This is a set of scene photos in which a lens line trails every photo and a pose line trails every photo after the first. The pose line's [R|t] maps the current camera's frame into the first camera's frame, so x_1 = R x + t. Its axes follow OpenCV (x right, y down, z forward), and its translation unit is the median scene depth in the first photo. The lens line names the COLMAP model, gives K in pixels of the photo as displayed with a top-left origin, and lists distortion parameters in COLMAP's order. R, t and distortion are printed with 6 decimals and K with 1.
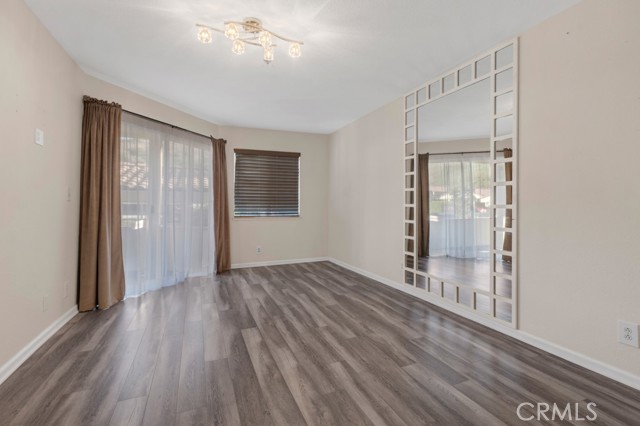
lens RADIAL K [[290.3, 0, 320.0], [0, 290.3, 213.0], [0, 0, 1]] dist [0.002150, 0.000233]
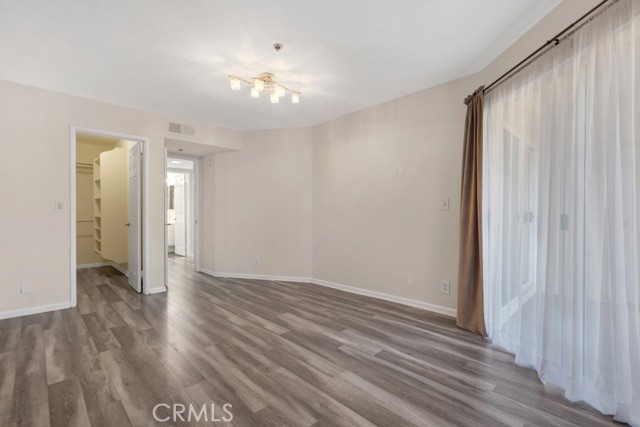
lens RADIAL K [[290.3, 0, 320.0], [0, 290.3, 213.5], [0, 0, 1]] dist [0.002150, 0.000233]
pose [[-0.931361, 0.000150, -0.364098, 0.021258], [-0.009765, 0.999630, 0.025392, -0.062181], [0.363967, 0.027205, -0.931014, 1.978372]]
